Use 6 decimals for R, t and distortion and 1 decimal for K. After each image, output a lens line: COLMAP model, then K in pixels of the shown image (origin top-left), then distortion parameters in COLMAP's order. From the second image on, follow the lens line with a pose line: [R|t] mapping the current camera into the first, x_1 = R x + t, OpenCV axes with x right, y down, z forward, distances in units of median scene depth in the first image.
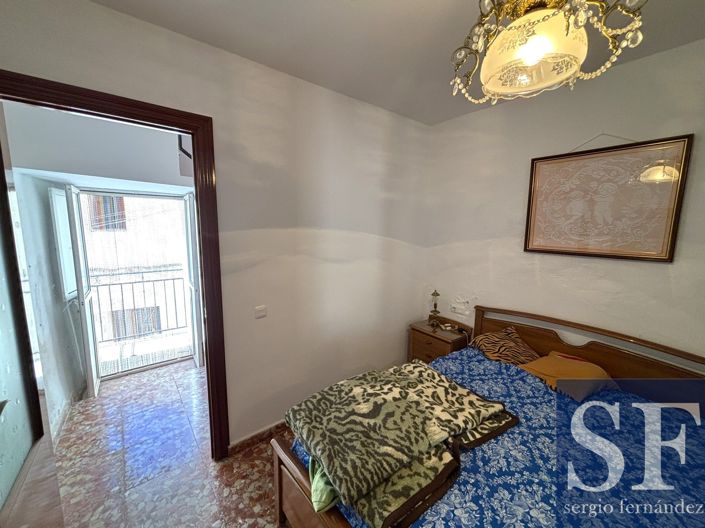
lens RADIAL K [[282.9, 0, 352.5], [0, 282.9, 264.0], [0, 0, 1]] dist [-0.000286, -0.000449]
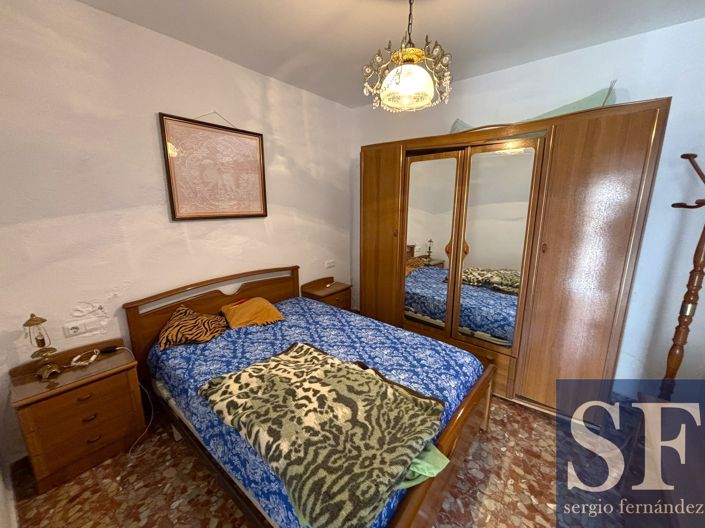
lens RADIAL K [[282.9, 0, 352.5], [0, 282.9, 264.0], [0, 0, 1]] dist [-0.000286, -0.000449]
pose [[-0.224592, -0.226011, 0.947880, -0.597887], [0.128447, 0.957377, 0.258710, -0.107490], [-0.965950, 0.179856, -0.185989, 0.953224]]
